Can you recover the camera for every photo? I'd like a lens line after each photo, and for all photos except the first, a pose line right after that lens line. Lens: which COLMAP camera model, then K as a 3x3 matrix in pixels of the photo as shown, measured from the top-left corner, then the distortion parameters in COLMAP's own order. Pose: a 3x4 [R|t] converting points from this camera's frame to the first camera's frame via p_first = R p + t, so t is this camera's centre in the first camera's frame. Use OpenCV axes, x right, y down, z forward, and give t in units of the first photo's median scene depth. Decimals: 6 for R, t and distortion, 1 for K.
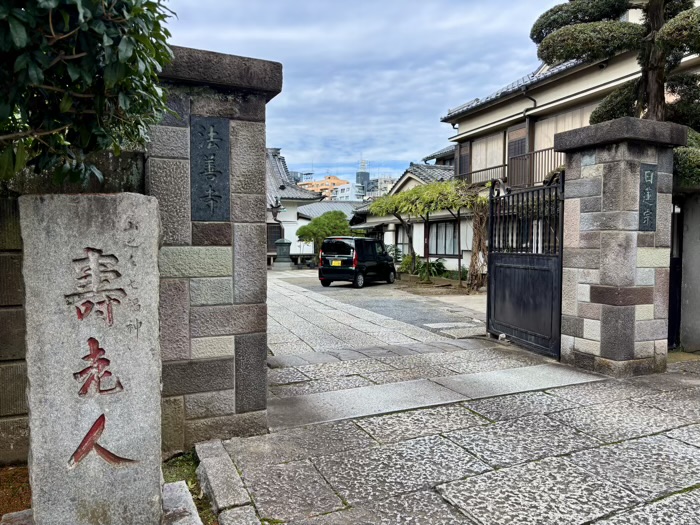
lens RADIAL K [[526.4, 0, 350.0], [0, 526.4, 262.5], [0, 0, 1]] dist [0.050055, -0.062246]
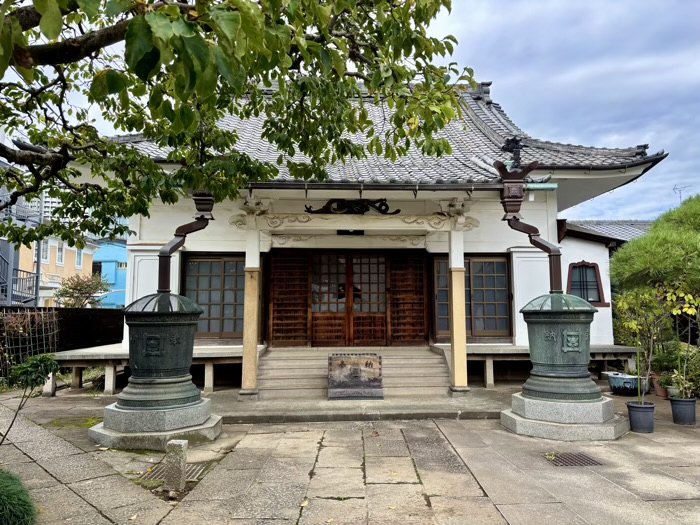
lens RADIAL K [[531.6, 0, 350.0], [0, 531.6, 262.5], [0, 0, 1]] dist [0.048370, -0.049261]
pose [[0.952501, -0.035333, -0.302478, -0.217789], [-0.005421, 0.991122, -0.132844, -0.040979], [0.304486, 0.128173, 0.943854, 1.139496]]
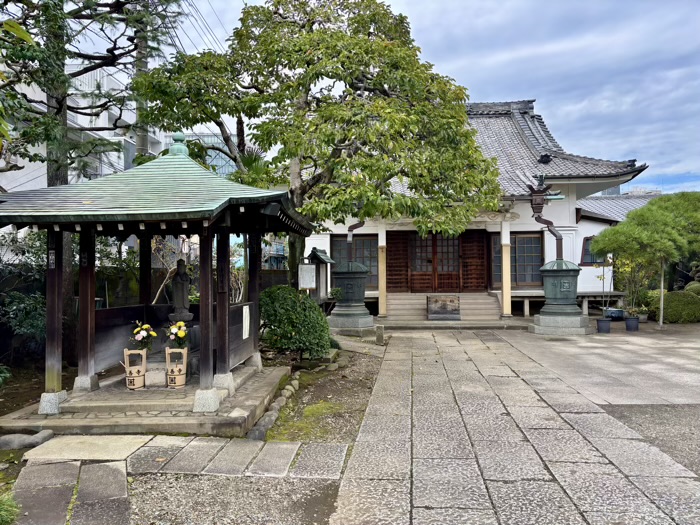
lens RADIAL K [[526.4, 0, 350.0], [0, 526.4, 262.5], [0, 0, 1]] dist [0.050055, -0.062246]
pose [[0.915961, -0.020334, -0.400751, -0.169488], [-0.002402, 0.998419, -0.056150, -0.028276], [0.401259, 0.052394, 0.914465, 0.818982]]
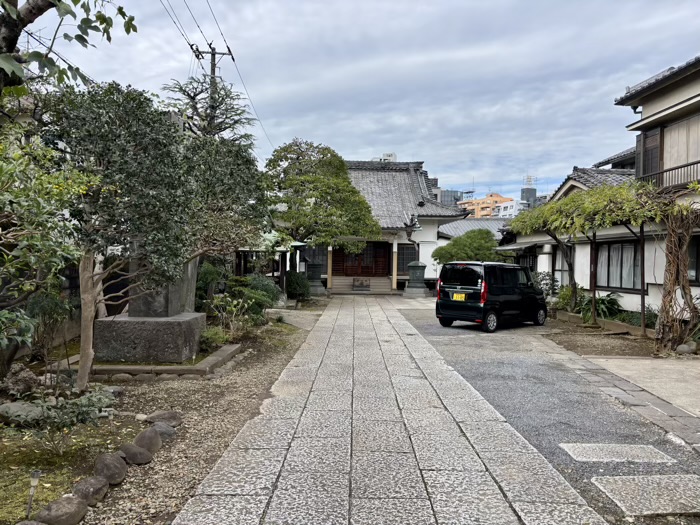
lens RADIAL K [[526.4, 0, 350.0], [0, 526.4, 262.5], [0, 0, 1]] dist [0.050055, -0.062246]
pose [[0.954366, 0.012709, -0.298369, 0.043349], [-0.023904, 0.999139, -0.033900, -0.016330], [0.297682, 0.039485, 0.953848, 0.197203]]
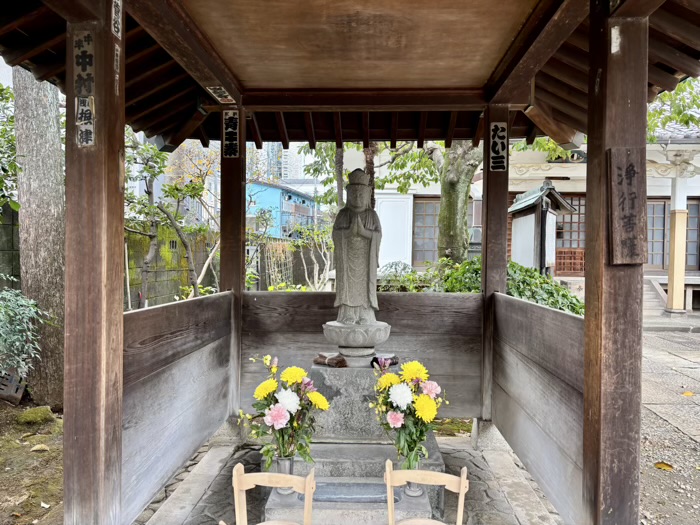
lens RADIAL K [[531.6, 0, 350.0], [0, 531.6, 262.5], [0, 0, 1]] dist [0.048370, -0.049261]
pose [[0.912804, 0.015312, -0.408110, -0.351763], [-0.025177, 0.999506, -0.018812, -0.025908], [0.407621, 0.027447, 0.912739, 0.971185]]
